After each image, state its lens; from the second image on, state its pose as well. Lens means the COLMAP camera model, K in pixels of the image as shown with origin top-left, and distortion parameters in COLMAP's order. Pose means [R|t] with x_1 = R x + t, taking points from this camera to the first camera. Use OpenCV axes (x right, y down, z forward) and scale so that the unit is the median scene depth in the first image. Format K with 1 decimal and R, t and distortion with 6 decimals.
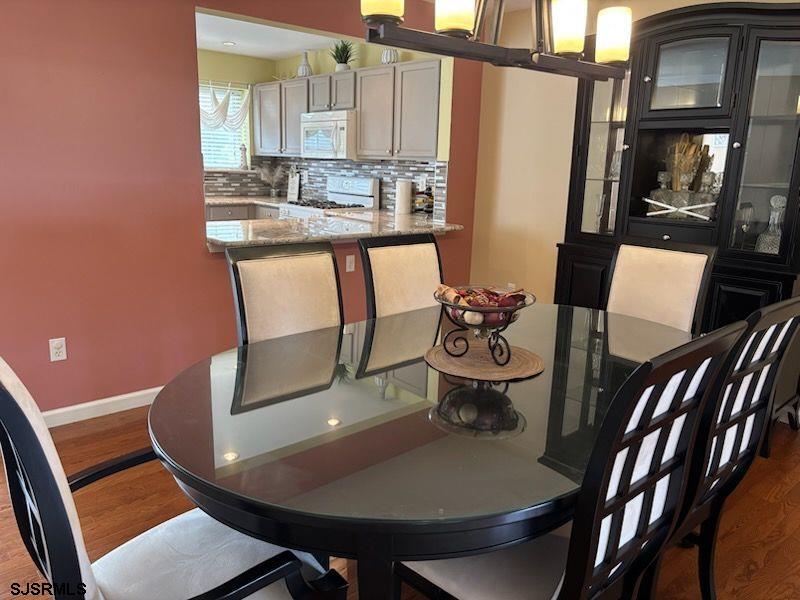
lens RADIAL K [[608.9, 0, 400.0], [0, 608.9, 300.0], [0, 0, 1]] dist [0.050146, 0.001006]
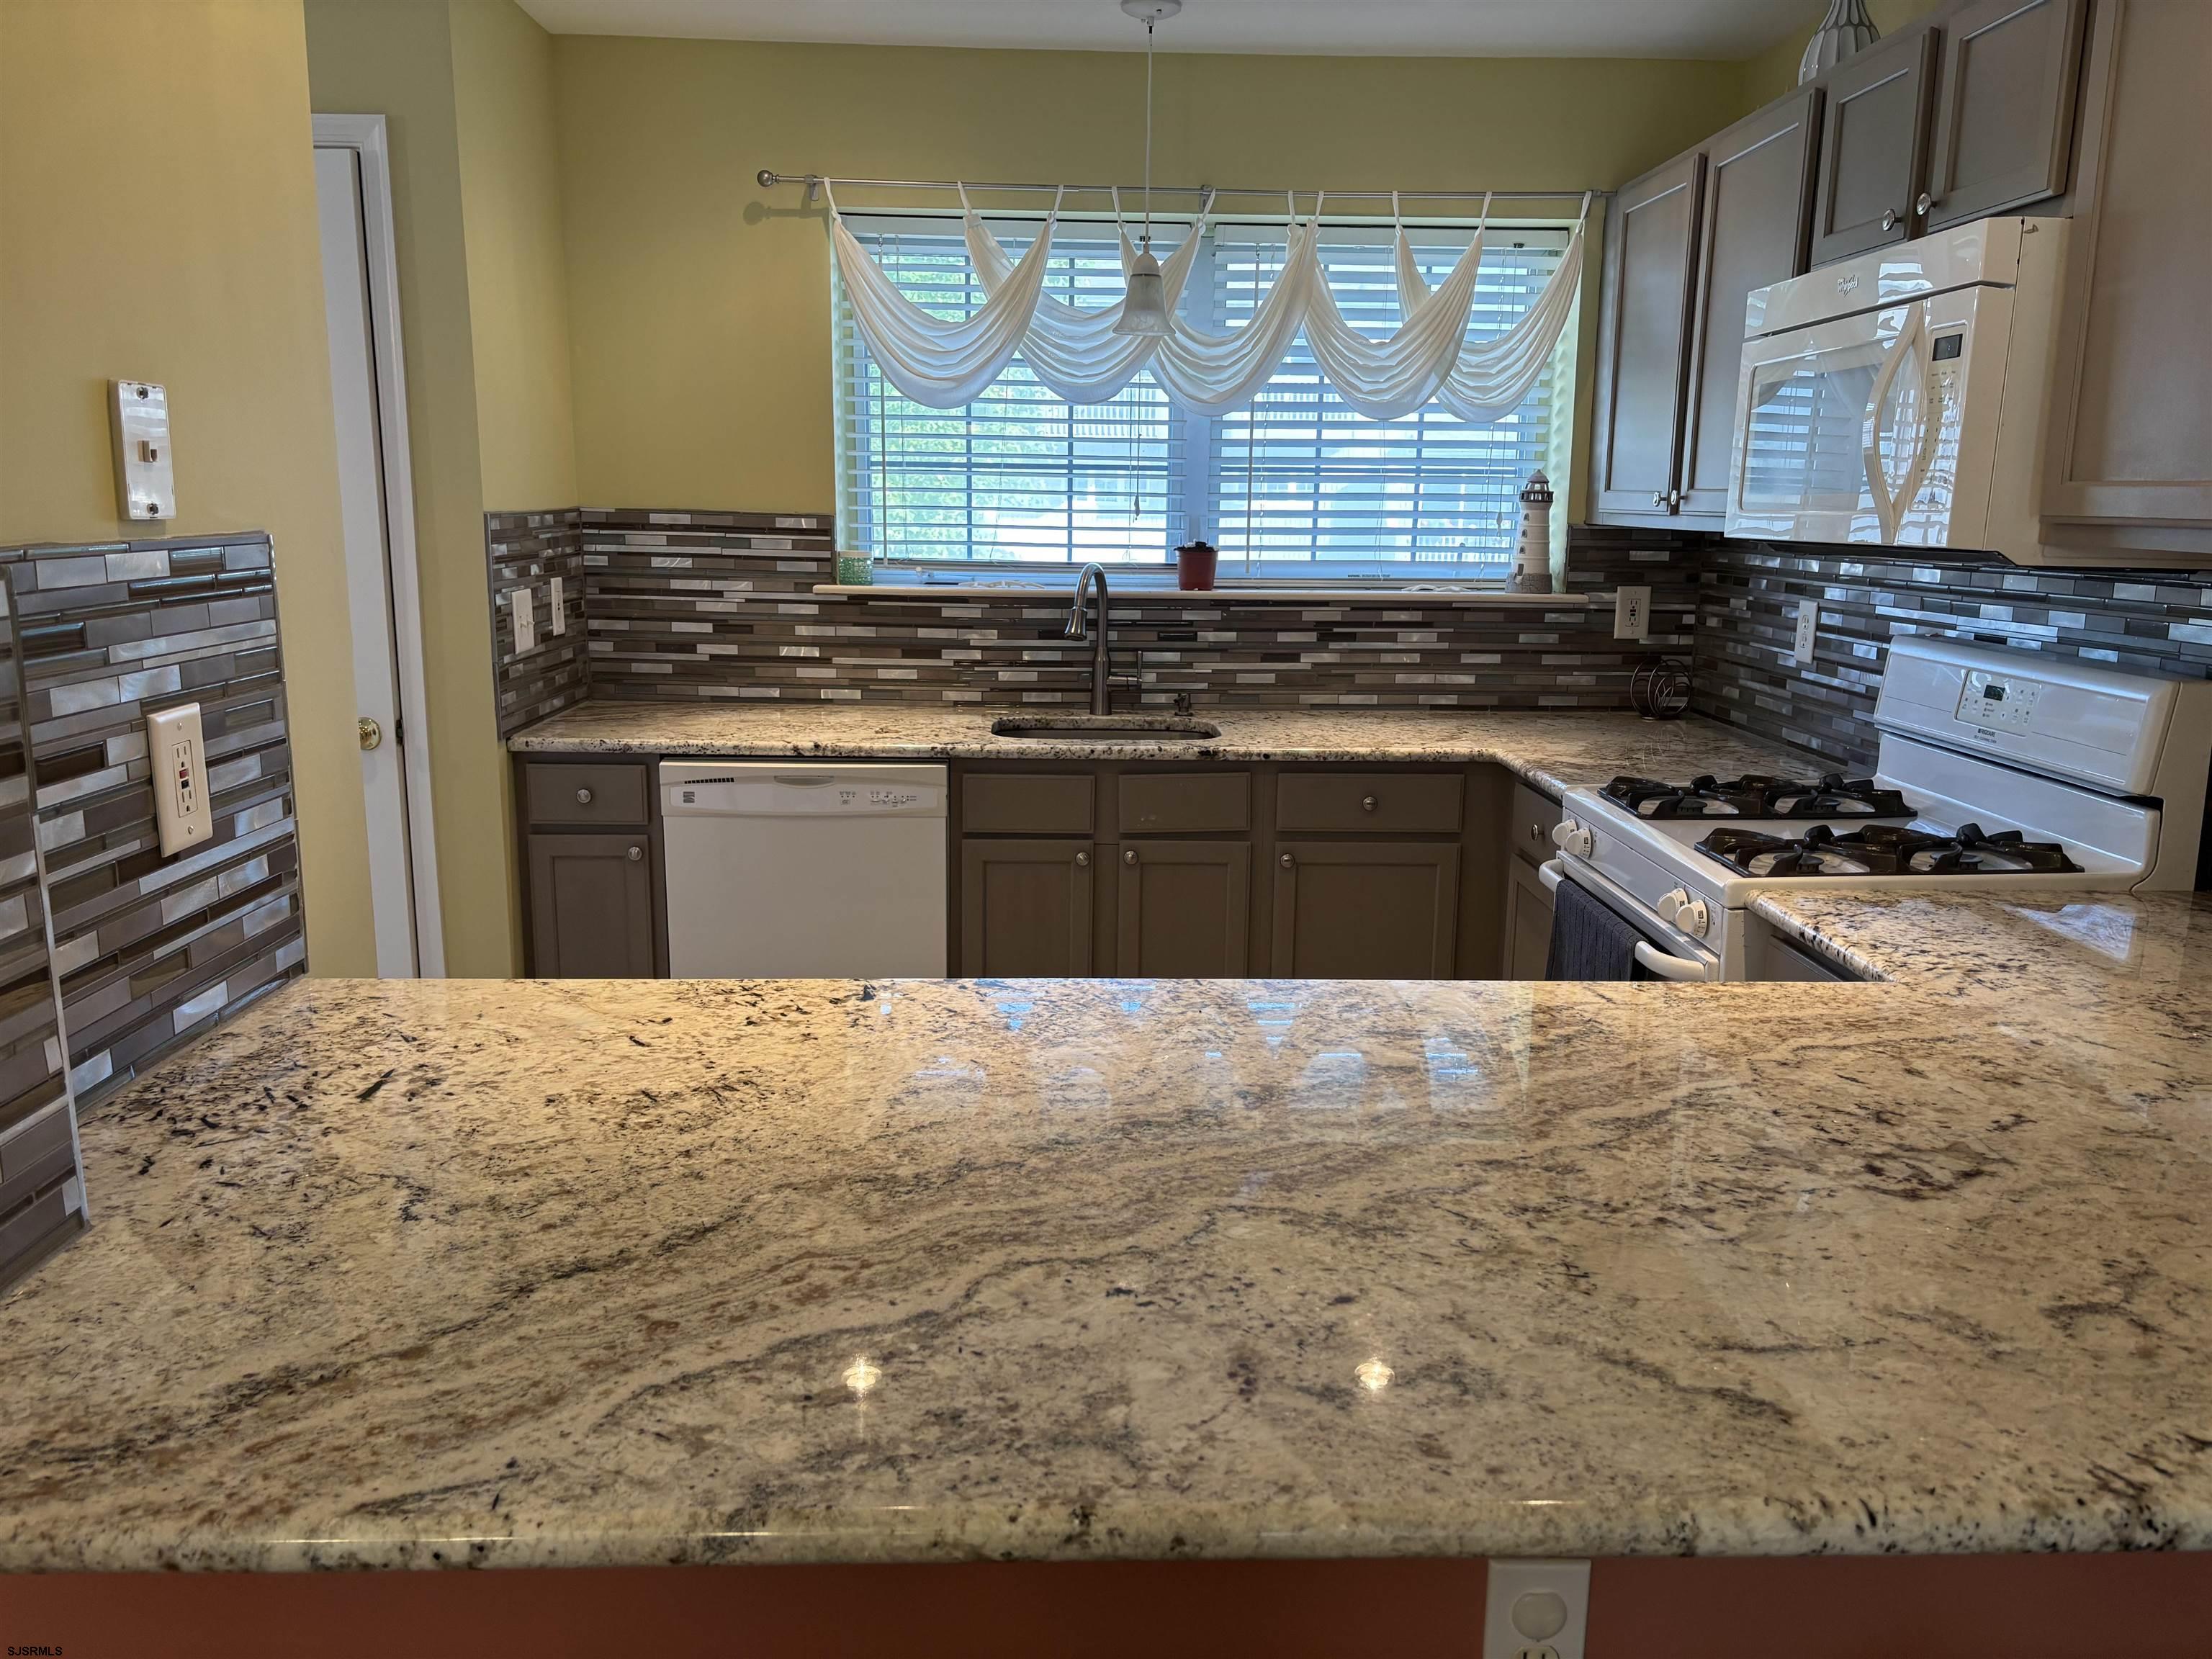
lens RADIAL K [[1683.6, 0, 1106.0], [0, 1683.6, 829.5], [0, 0, 1]] dist [0.050146, 0.001006]
pose [[0.771694, 0.101202, -0.627891, 0.018312], [-0.129350, 0.991599, 0.000849, -0.124635], [0.622701, 0.080562, 0.778301, 0.504124]]
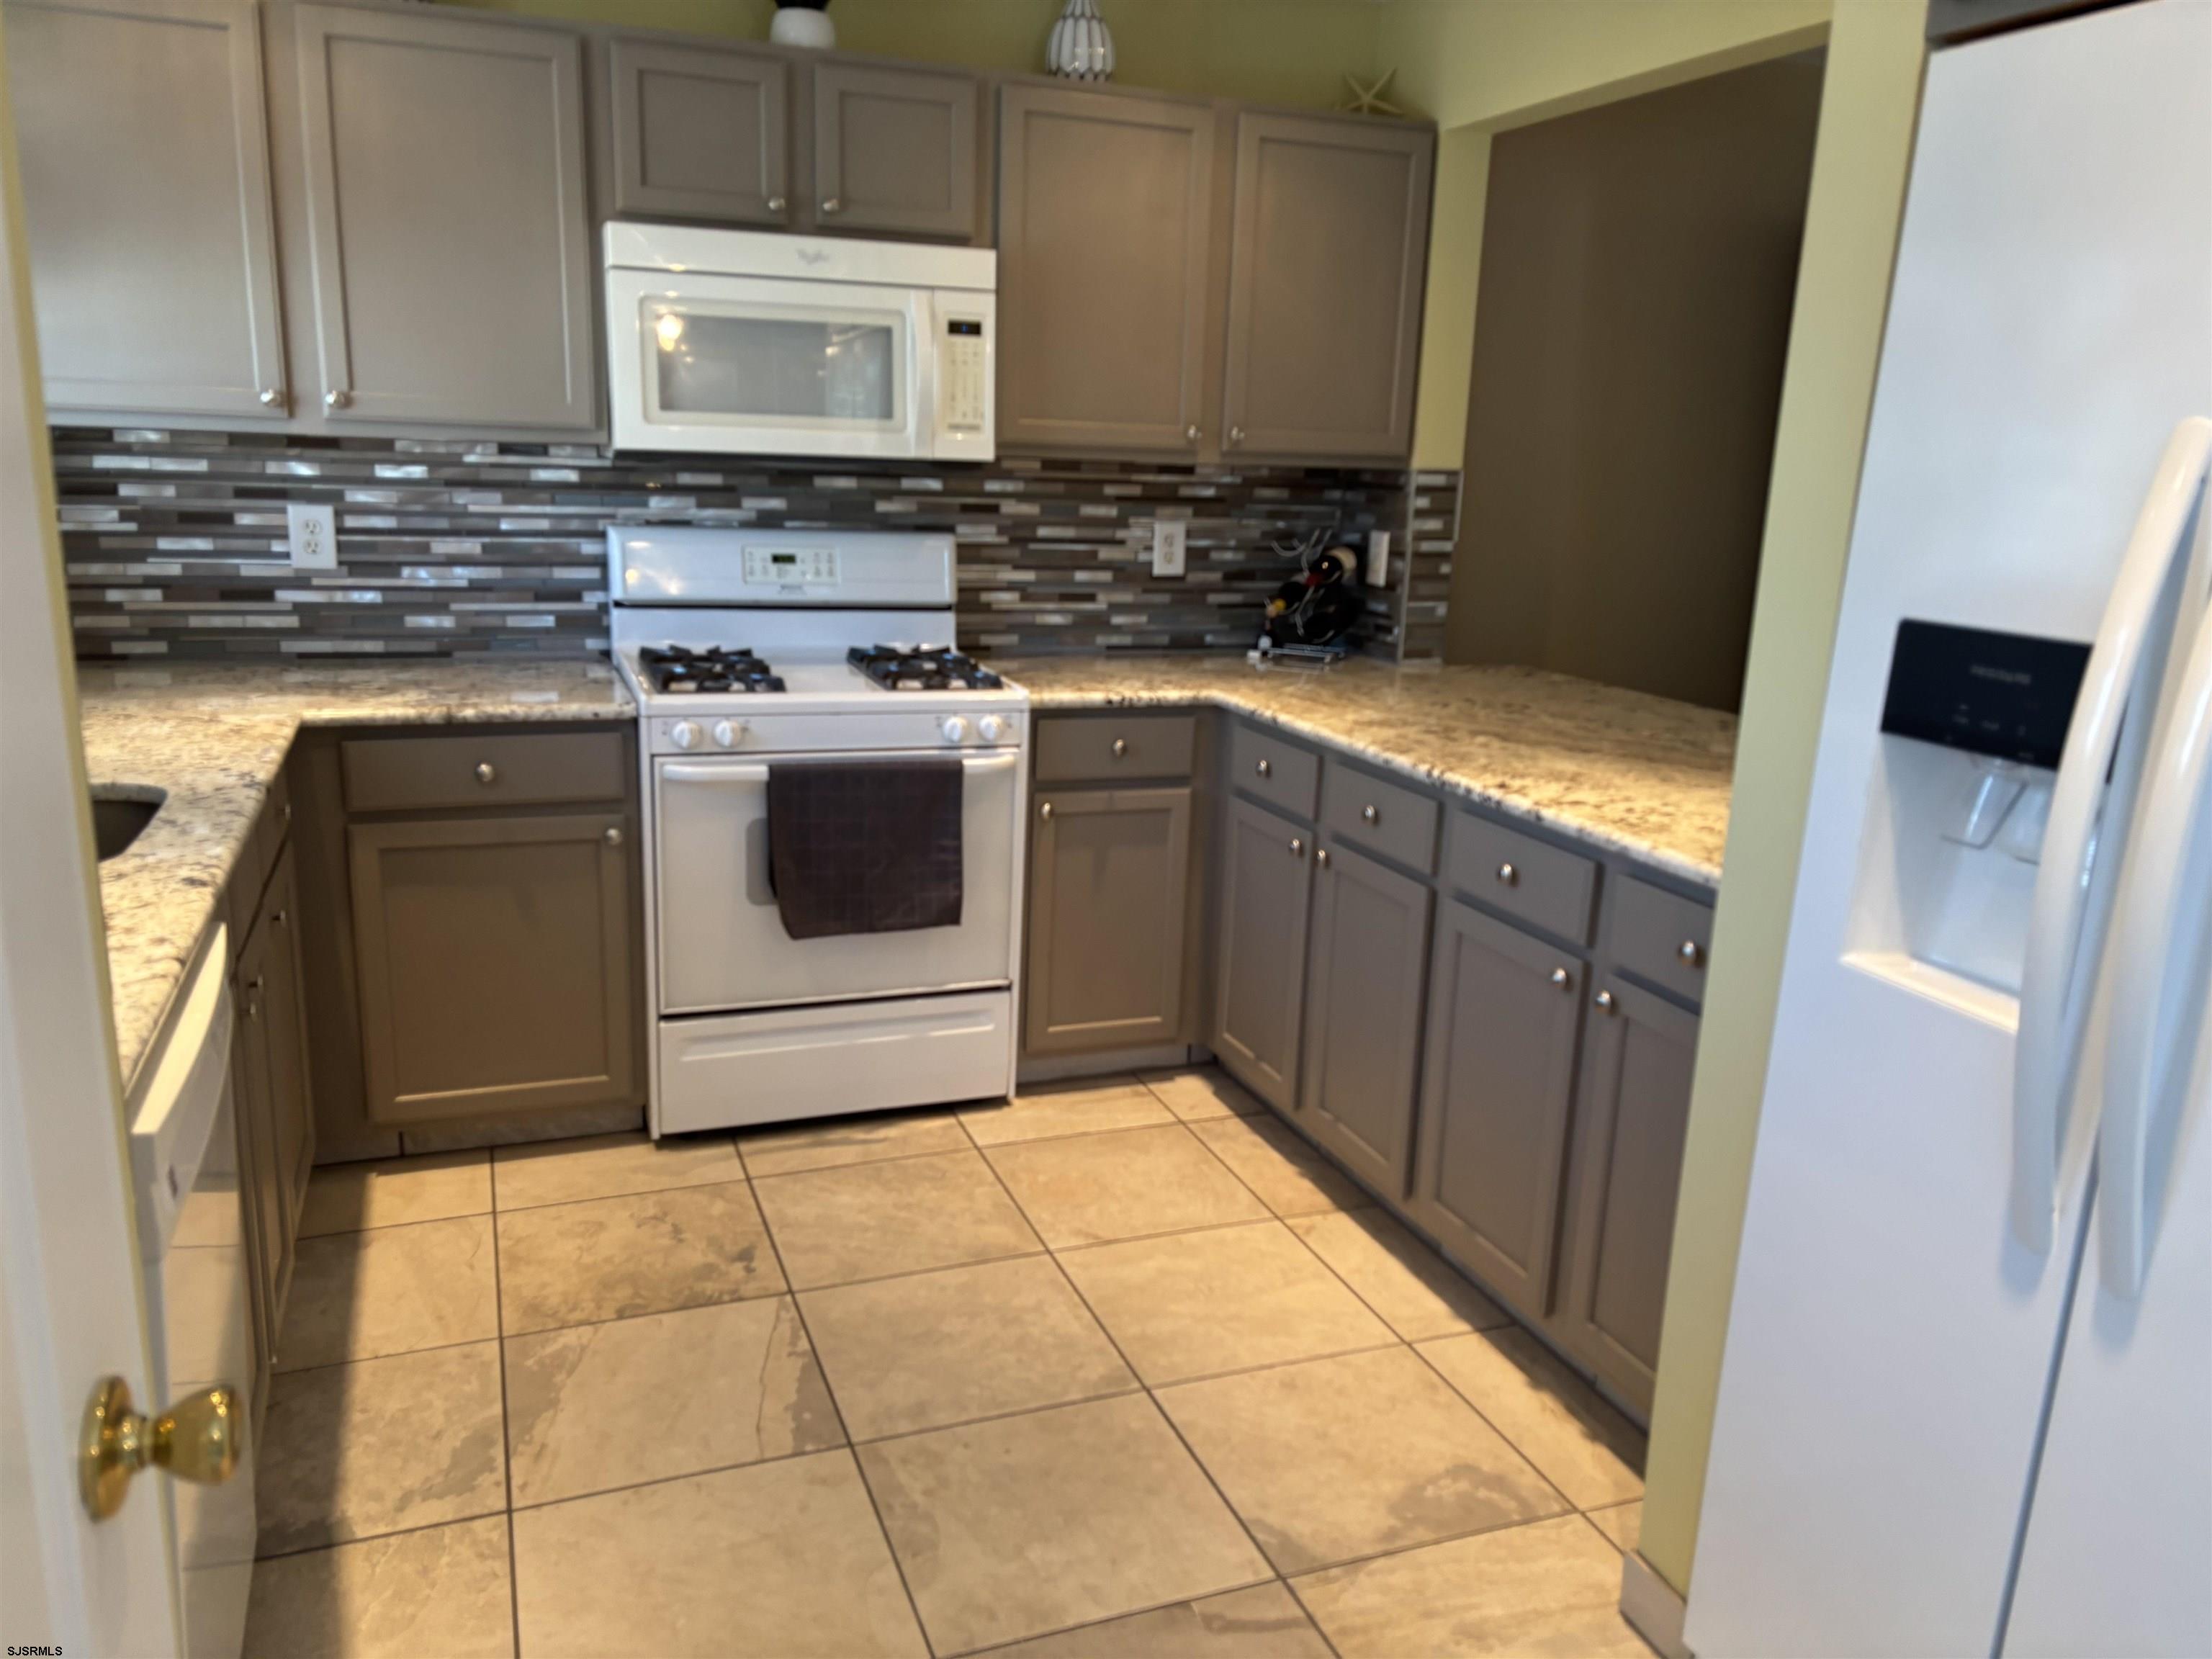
lens RADIAL K [[1683.6, 0, 1106.0], [0, 1683.6, 829.5], [0, 0, 1]] dist [0.050146, 0.001006]
pose [[0.345640, -0.229635, 0.909836, -0.622907], [0.184978, 0.967243, 0.173852, -0.179364], [-0.919954, 0.108209, 0.376795, 0.661210]]
